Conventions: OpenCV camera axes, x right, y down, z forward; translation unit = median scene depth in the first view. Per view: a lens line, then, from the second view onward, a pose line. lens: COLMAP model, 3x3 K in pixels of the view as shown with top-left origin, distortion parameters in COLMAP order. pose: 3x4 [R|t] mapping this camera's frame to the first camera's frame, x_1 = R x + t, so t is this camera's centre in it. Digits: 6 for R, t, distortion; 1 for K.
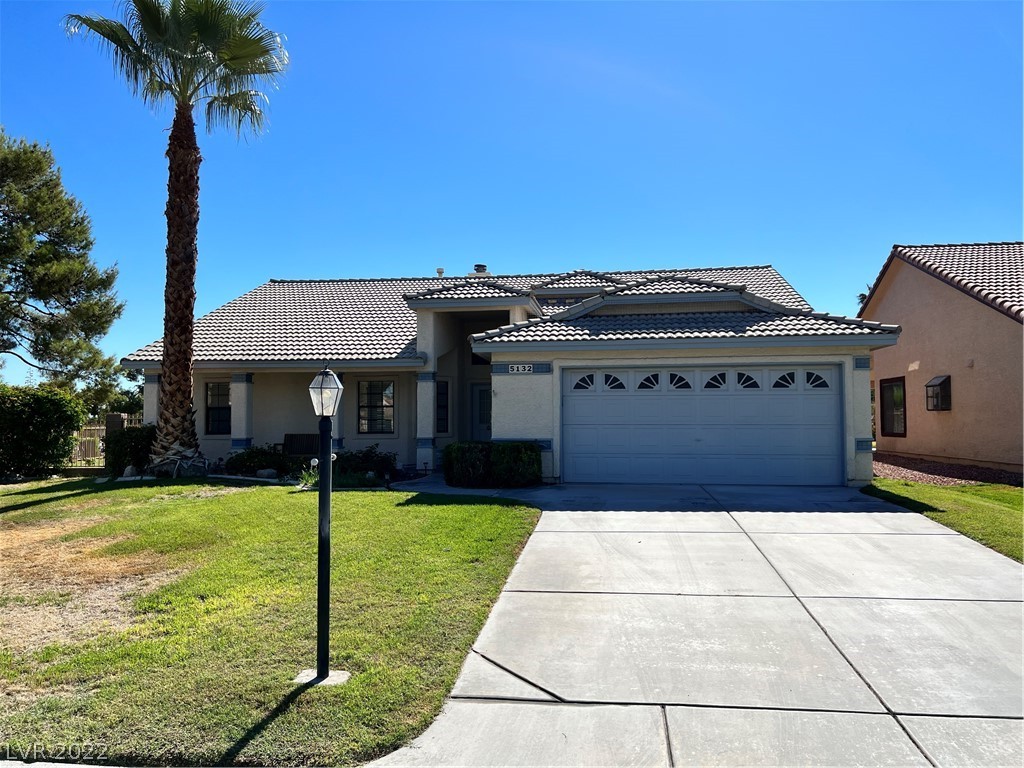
lens RADIAL K [[766.5, 0, 514.9], [0, 766.5, 384.4], [0, 0, 1]] dist [0.049159, -0.051511]
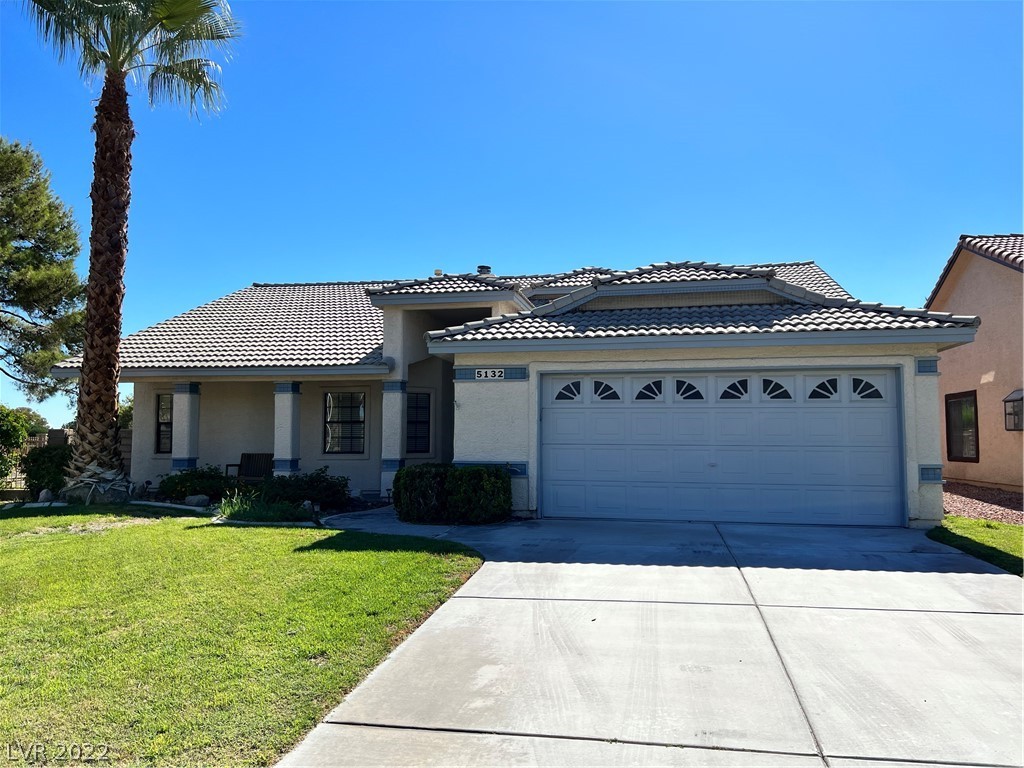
lens RADIAL K [[766.5, 0, 514.3], [0, 766.5, 383.2], [0, 0, 1]] dist [0.049159, -0.051511]
pose [[0.998133, 0.001485, -0.061063, 0.074782], [-0.003175, 0.999615, -0.027580, 0.009930], [0.060999, 0.027722, 0.997753, 0.178772]]
